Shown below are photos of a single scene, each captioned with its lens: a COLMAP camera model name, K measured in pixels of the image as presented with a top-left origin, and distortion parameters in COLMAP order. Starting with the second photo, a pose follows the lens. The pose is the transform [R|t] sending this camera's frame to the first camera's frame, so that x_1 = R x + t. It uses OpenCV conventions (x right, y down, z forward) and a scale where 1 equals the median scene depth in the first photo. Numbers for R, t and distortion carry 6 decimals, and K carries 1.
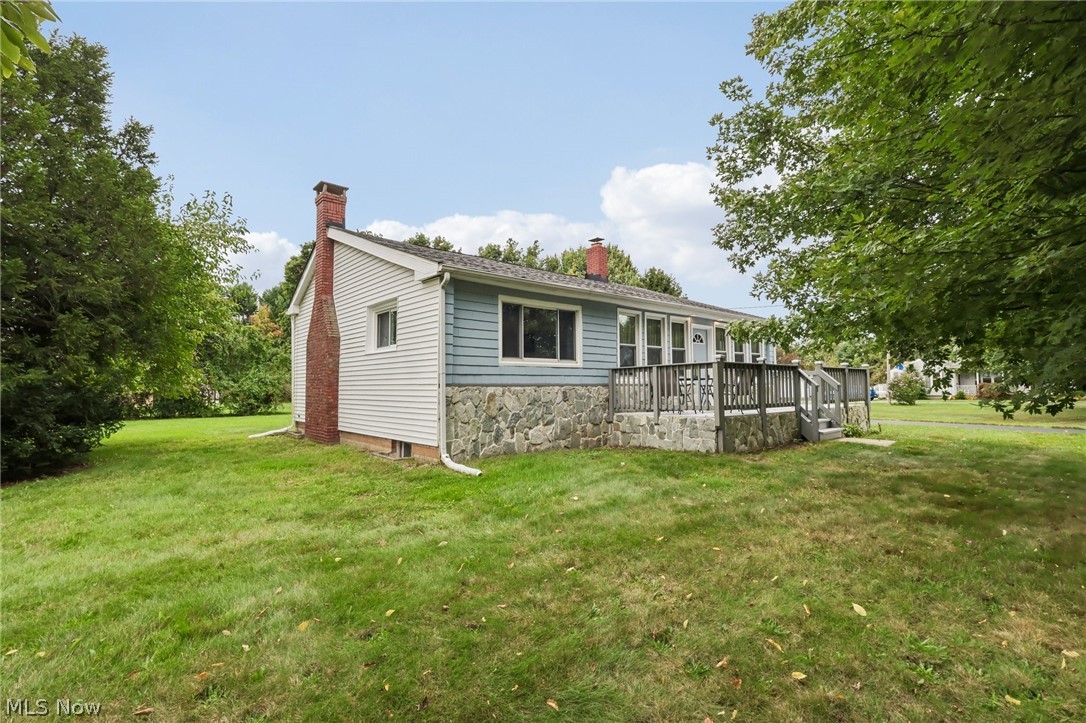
lens RADIAL K [[507.4, 0, 542.2], [0, 507.4, 365.2], [0, 0, 1]] dist [0.003868, 0.000804]
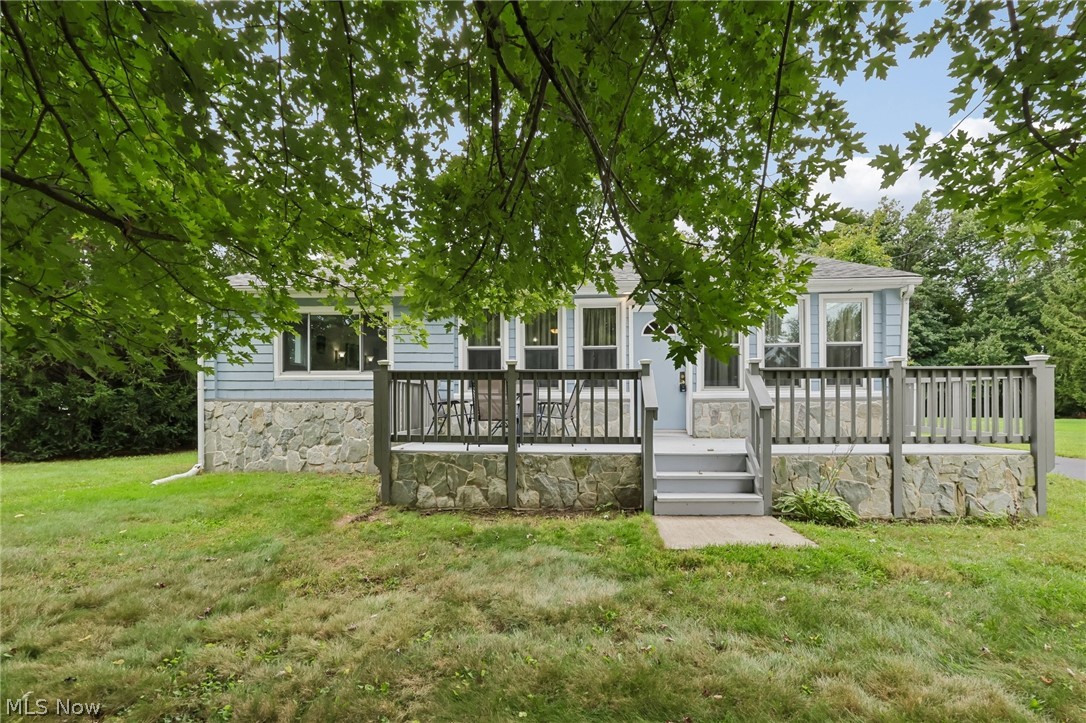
lens RADIAL K [[507.4, 0, 571.3], [0, 507.4, 387.2], [0, 0, 1]] dist [0.003868, 0.000804]
pose [[0.728447, -0.002841, -0.685097, 0.950261], [0.025844, 0.999394, 0.023335, 0.005642], [0.684615, -0.034704, 0.728078, 0.642928]]
